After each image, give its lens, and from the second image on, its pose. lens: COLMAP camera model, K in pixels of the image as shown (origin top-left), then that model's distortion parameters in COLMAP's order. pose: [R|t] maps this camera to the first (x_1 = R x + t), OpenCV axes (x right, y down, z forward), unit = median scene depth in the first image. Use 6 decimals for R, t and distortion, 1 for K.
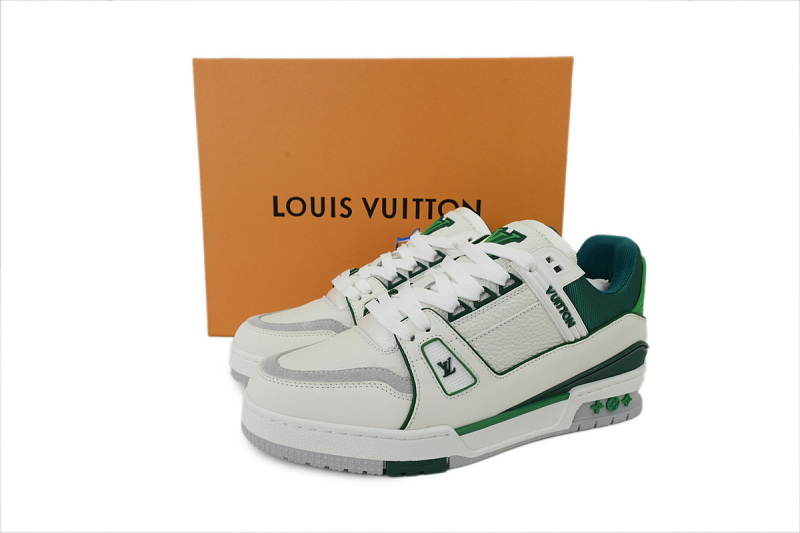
lens RADIAL K [[533.8, 0, 400.0], [0, 533.8, 266.5], [0, 0, 1]] dist [0.000706, 0.000378]
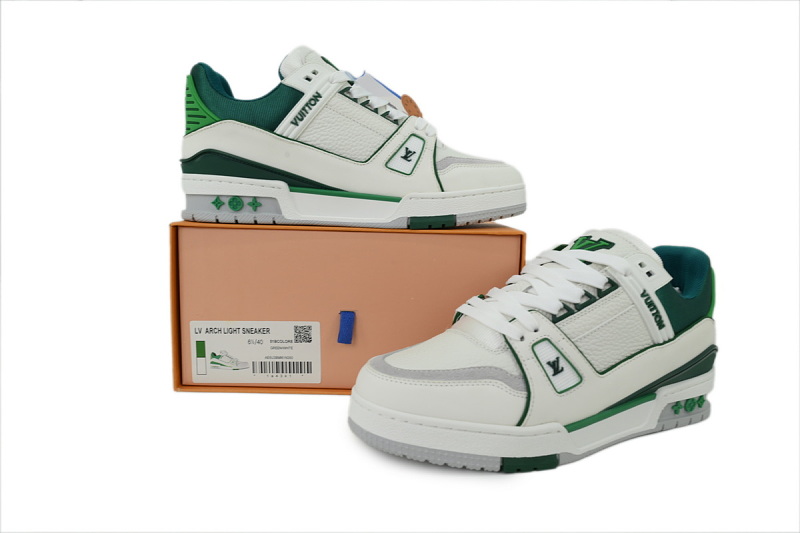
lens RADIAL K [[533.8, 0, 400.0], [0, 533.8, 266.5], [0, 0, 1]] dist [0.000706, 0.000378]
pose [[0.998007, 0.009712, 0.062350, -0.272571], [-0.006846, 0.998917, -0.046016, 0.043179], [-0.062729, 0.045497, 0.996993, -0.025795]]
